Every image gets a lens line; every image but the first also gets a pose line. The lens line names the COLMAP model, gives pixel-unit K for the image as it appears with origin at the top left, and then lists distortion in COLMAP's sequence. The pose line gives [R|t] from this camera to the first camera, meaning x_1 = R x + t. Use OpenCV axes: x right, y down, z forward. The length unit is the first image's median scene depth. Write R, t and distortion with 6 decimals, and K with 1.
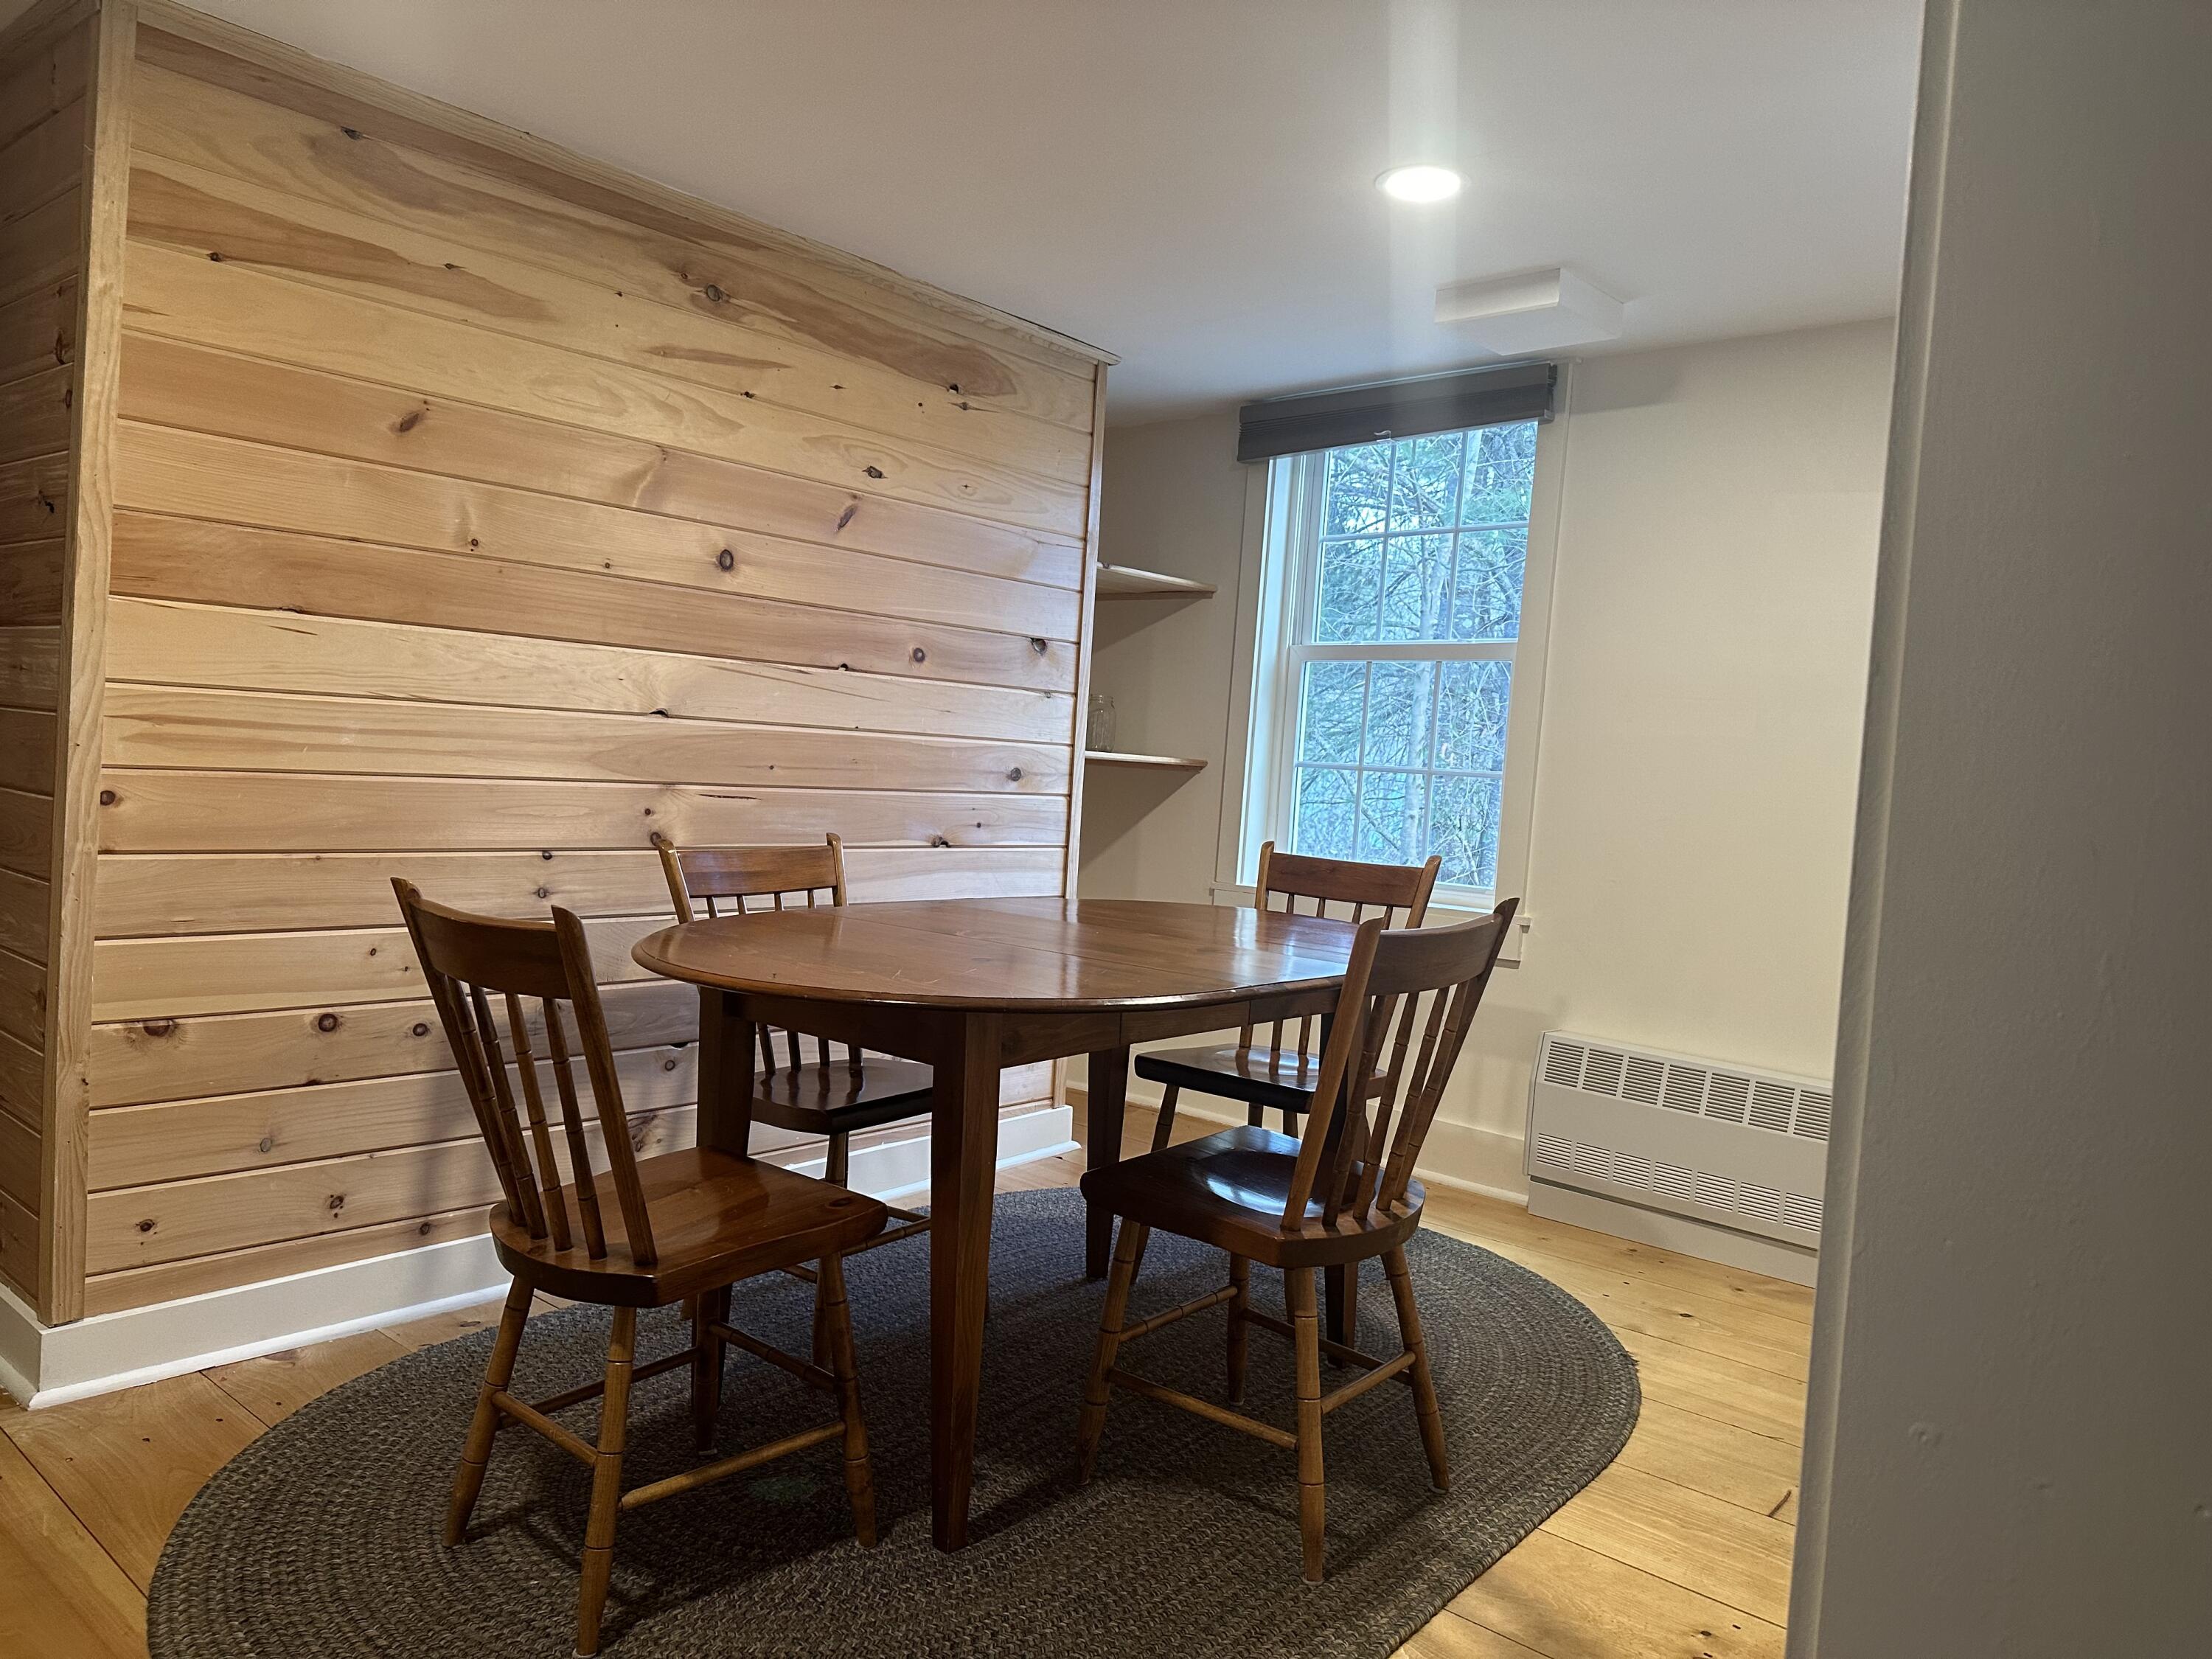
lens RADIAL K [[1553.5, 0, 1106.3], [0, 1553.5, 831.5], [0, 0, 1]] dist [0.006271, -0.001741]
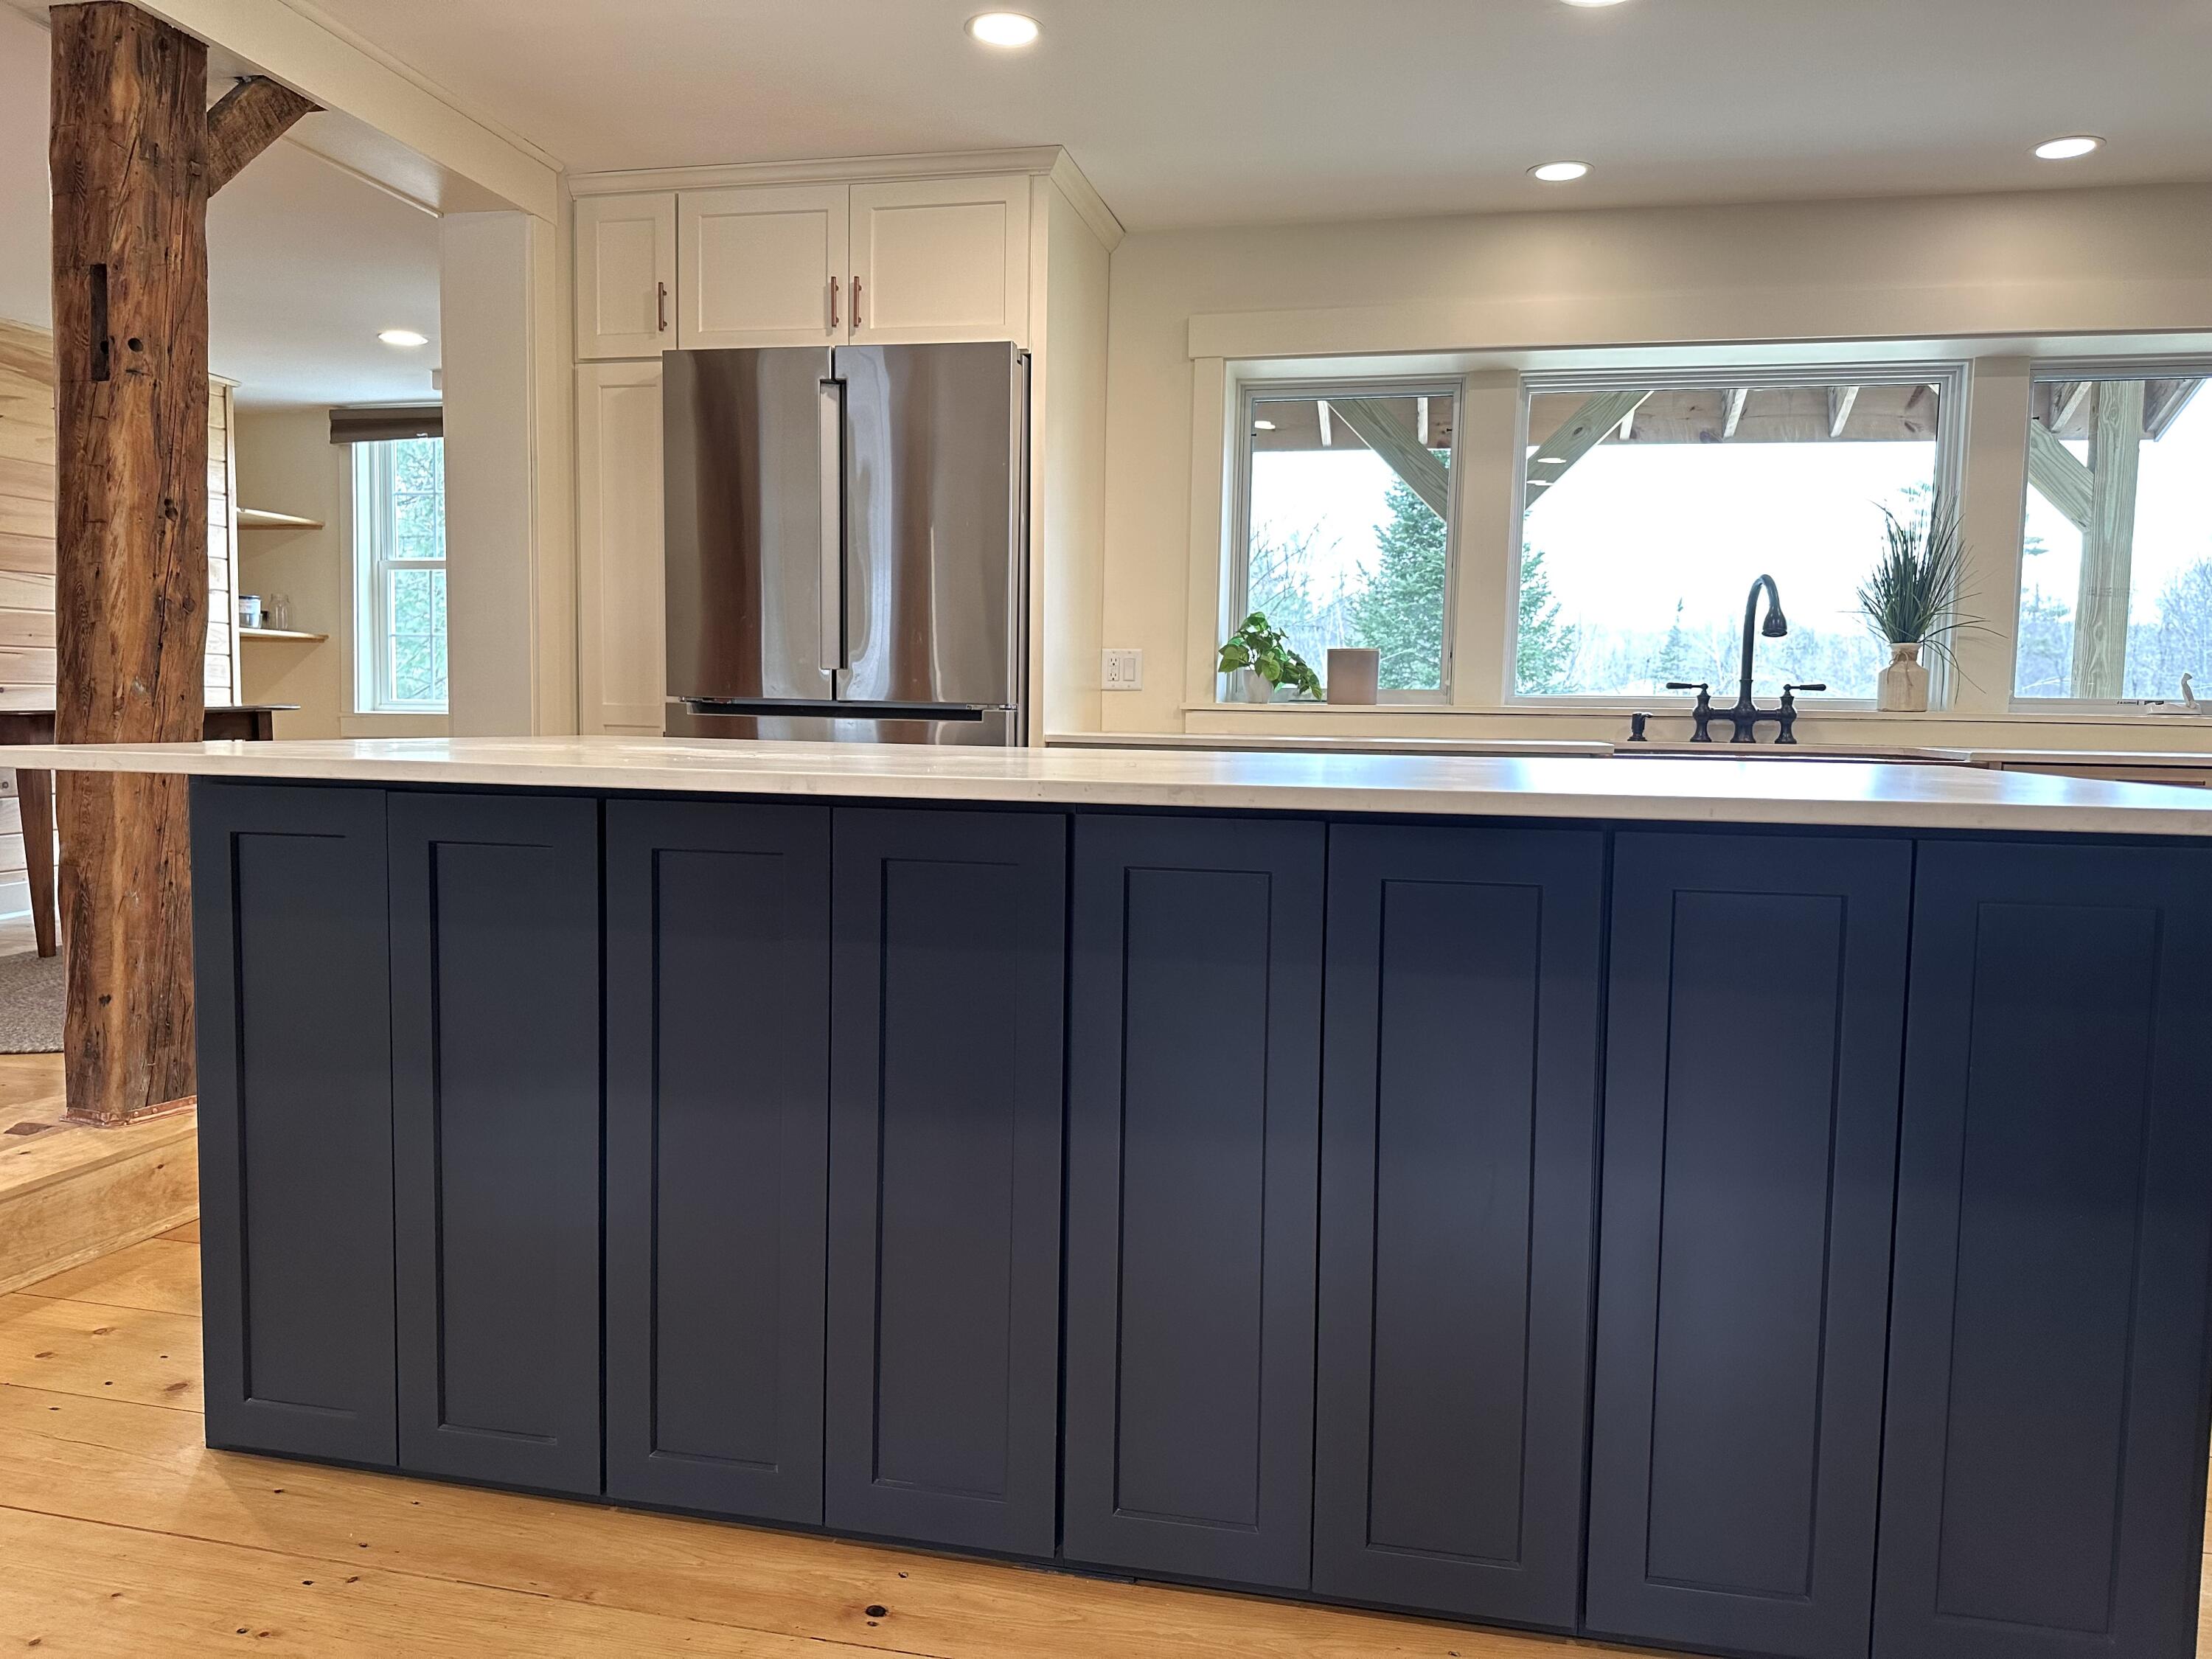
lens RADIAL K [[1553.5, 0, 1110.6], [0, 1553.5, 825.4], [0, 0, 1]] dist [0.006271, -0.001741]
pose [[0.876565, -0.082031, 0.474241, -0.003753], [0.058208, 0.996204, 0.064727, 0.094479], [-0.477750, -0.029133, 0.878013, -0.797285]]
